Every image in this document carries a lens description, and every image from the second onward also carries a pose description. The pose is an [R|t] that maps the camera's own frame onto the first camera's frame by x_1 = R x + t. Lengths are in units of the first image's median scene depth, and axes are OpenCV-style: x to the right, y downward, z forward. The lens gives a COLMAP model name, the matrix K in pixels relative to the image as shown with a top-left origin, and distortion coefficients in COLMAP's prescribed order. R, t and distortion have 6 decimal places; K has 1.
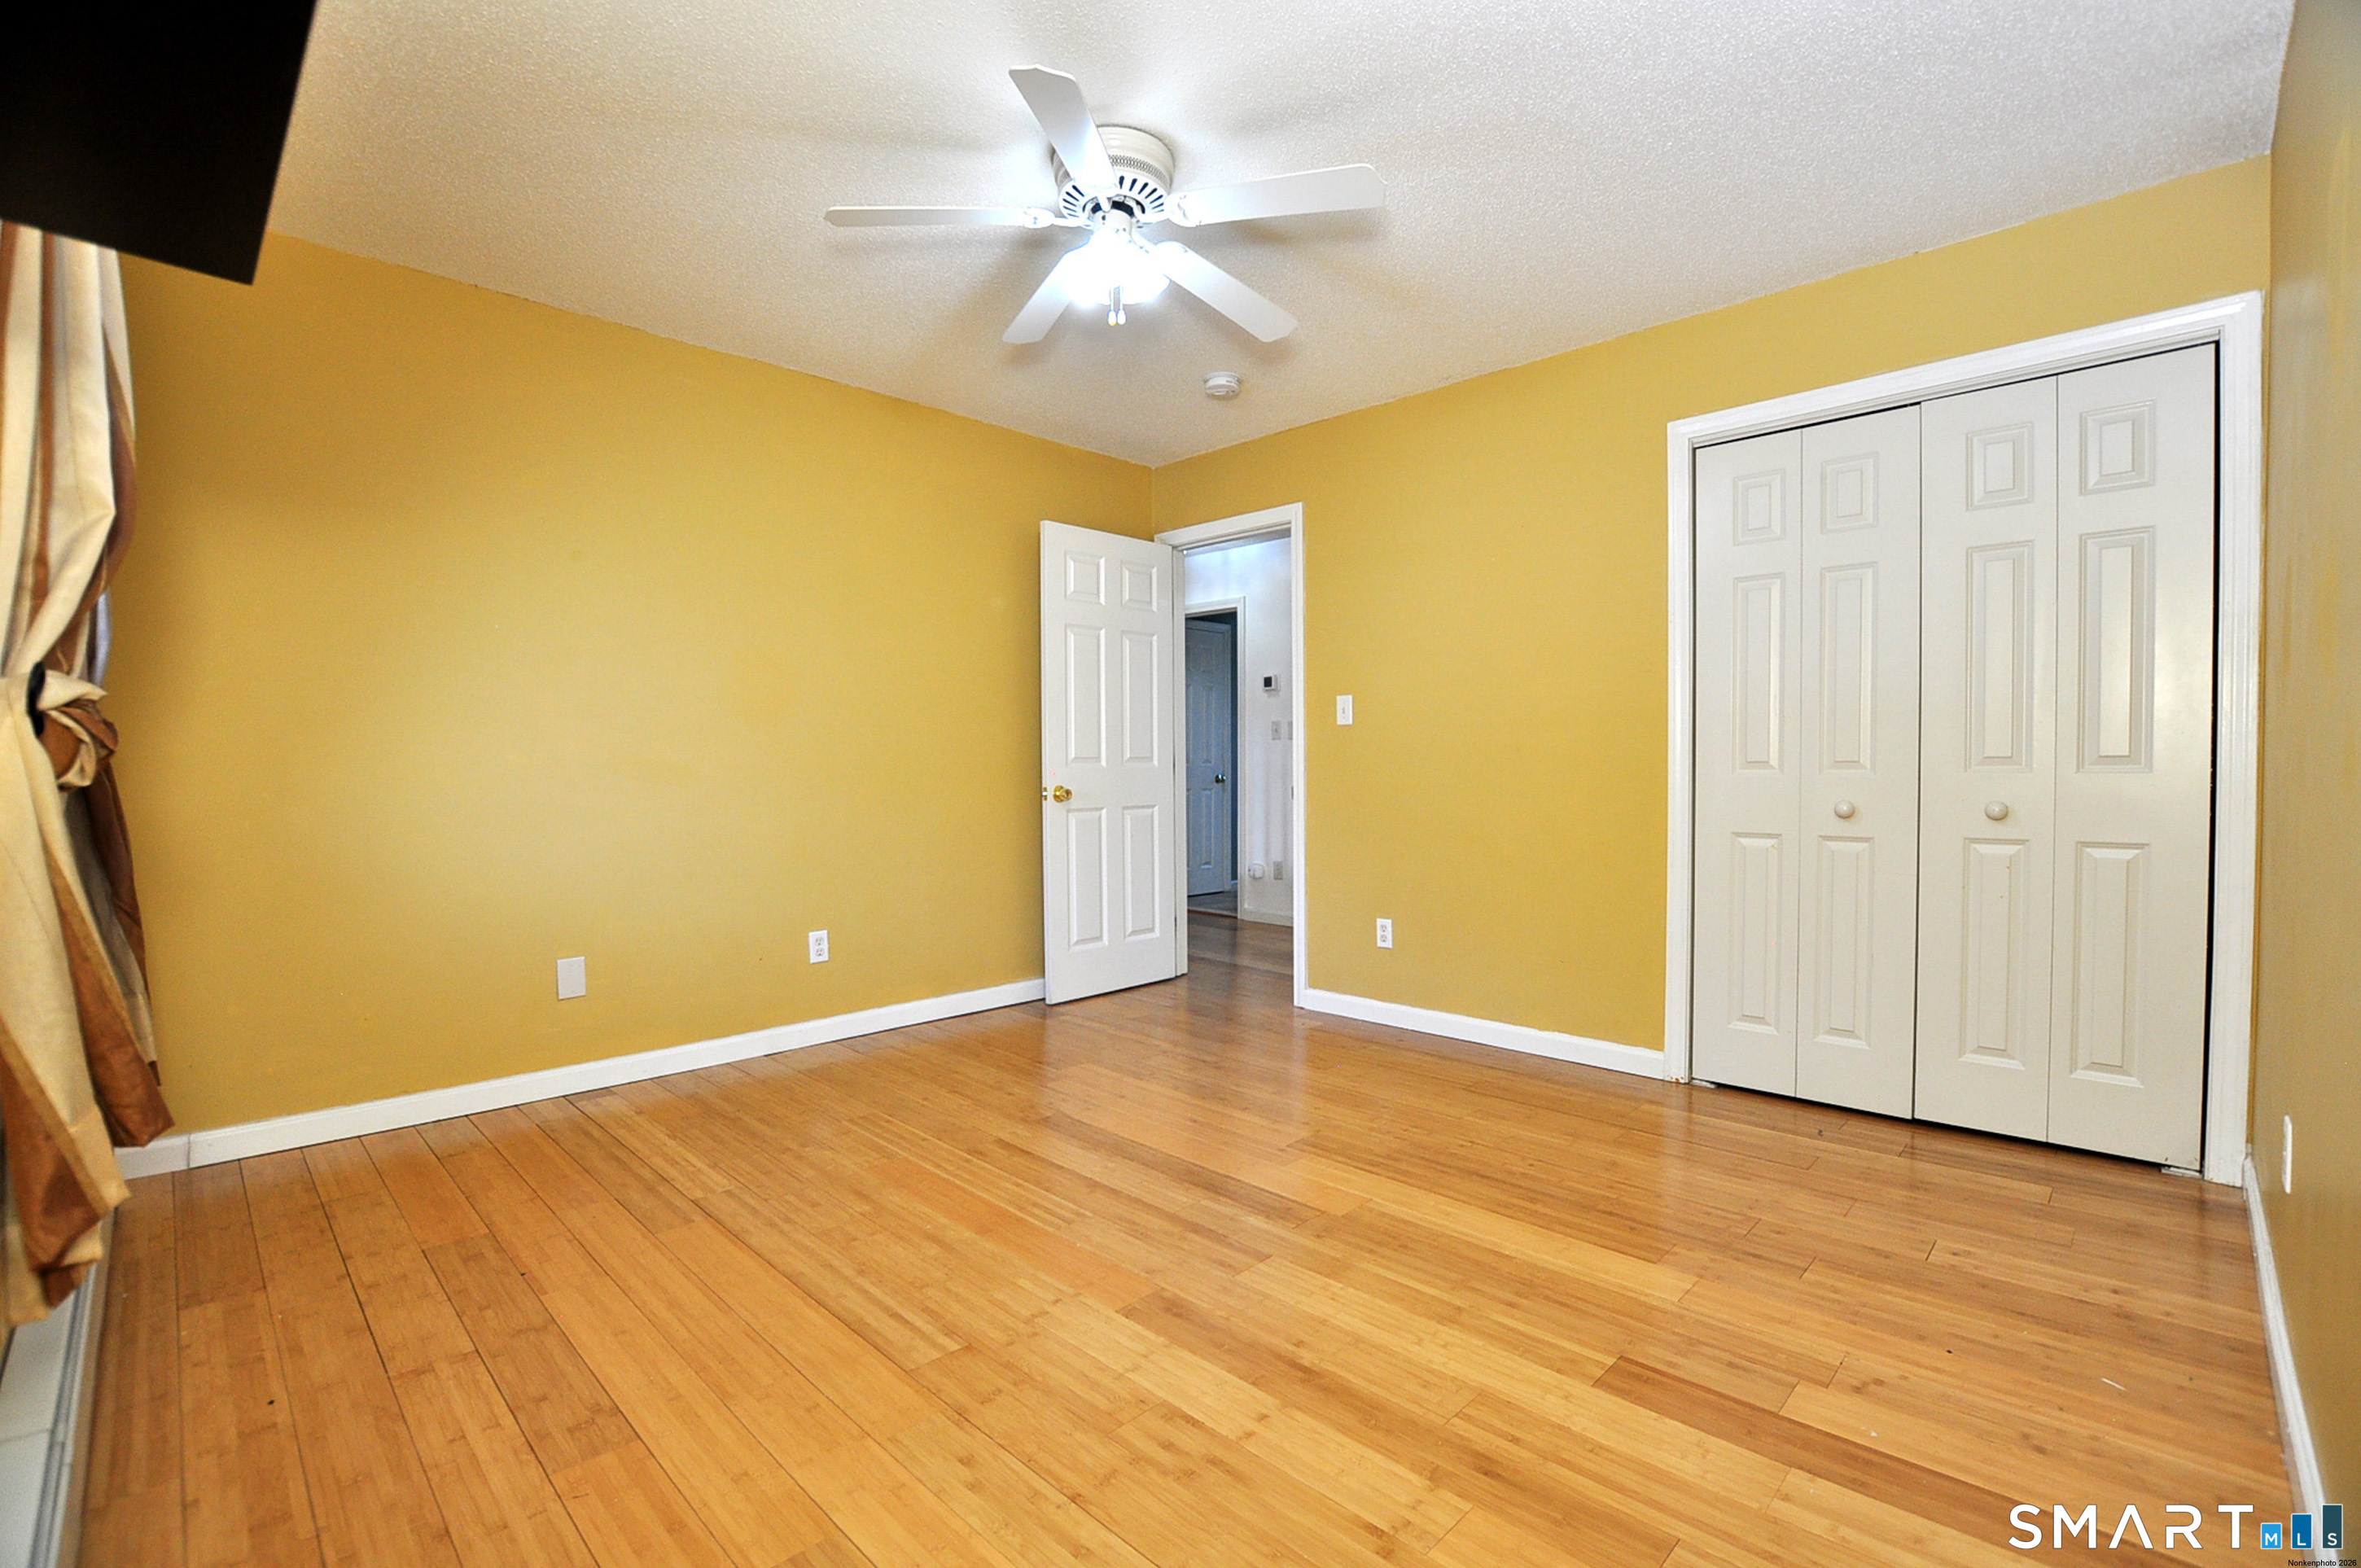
lens RADIAL K [[1054.6, 0, 1189.0], [0, 1054.6, 796.7], [0, 0, 1]] dist [-0.031065, 0.000396]
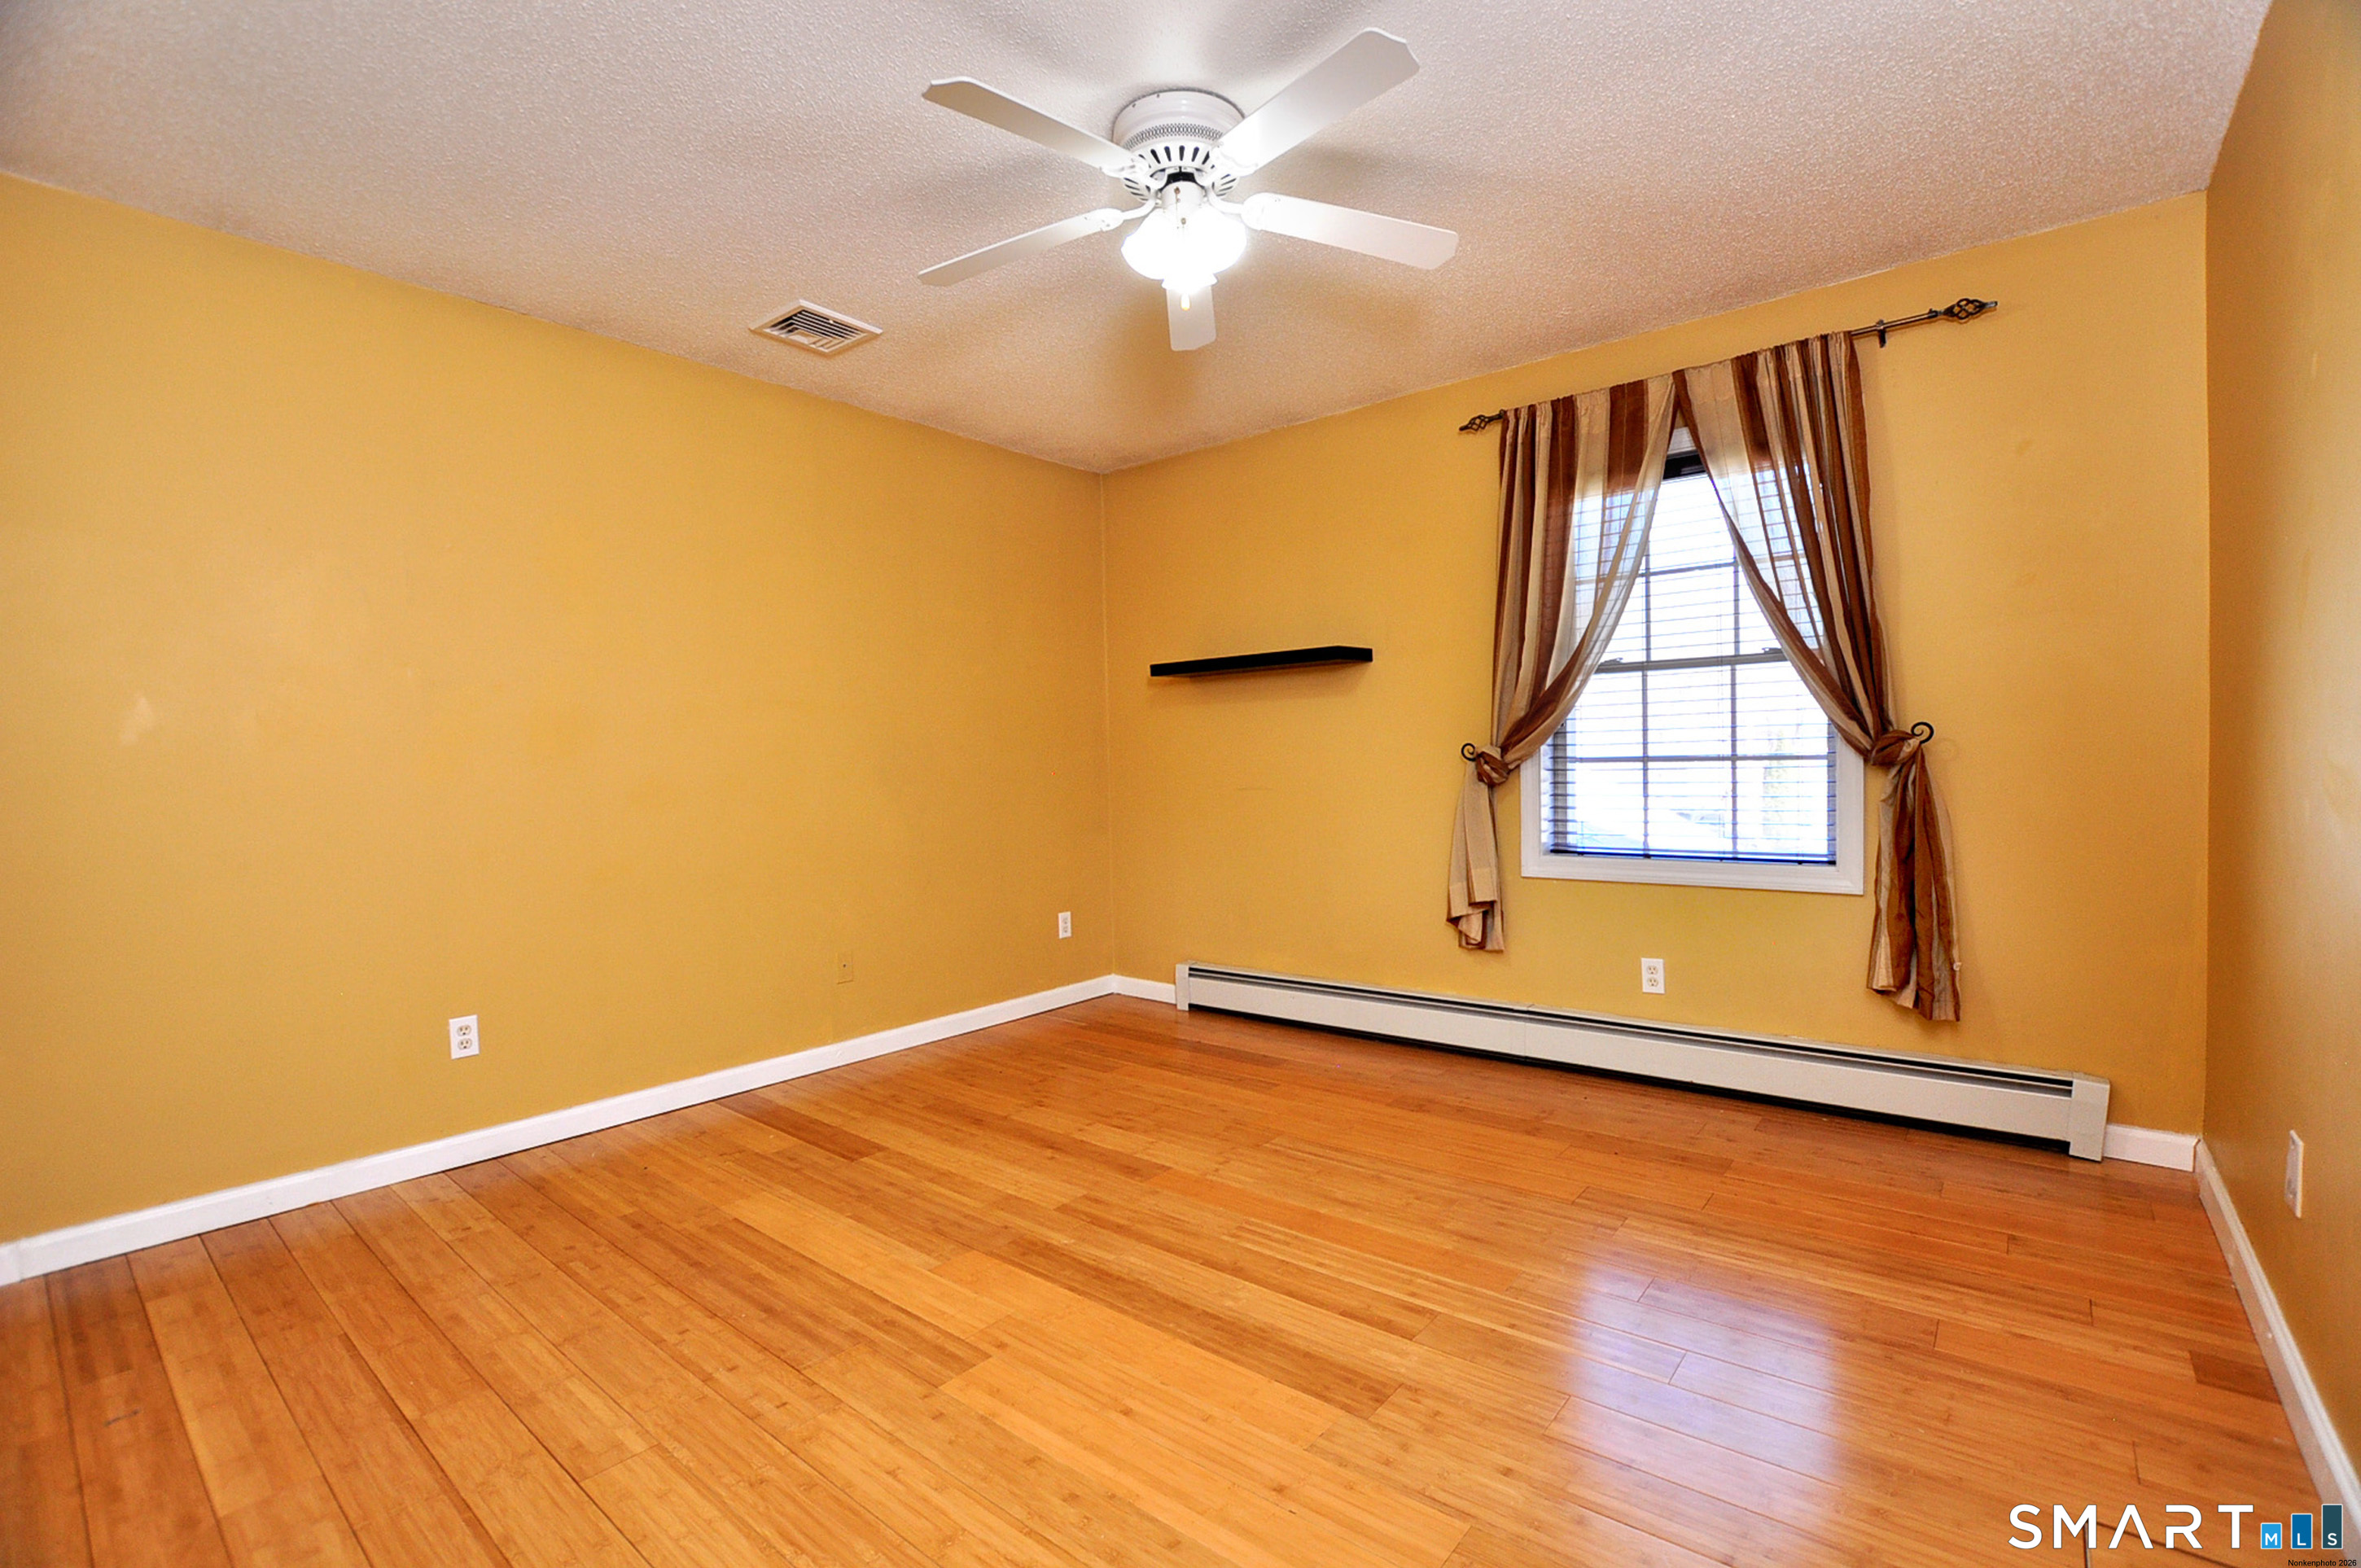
lens RADIAL K [[1054.6, 0, 1189.0], [0, 1054.6, 796.7], [0, 0, 1]] dist [-0.031065, 0.000396]
pose [[-0.996042, 0.029732, -0.083758, 0.011724], [0.024833, 0.997953, 0.058937, -0.087760], [0.085339, 0.056624, -0.994742, 2.064027]]
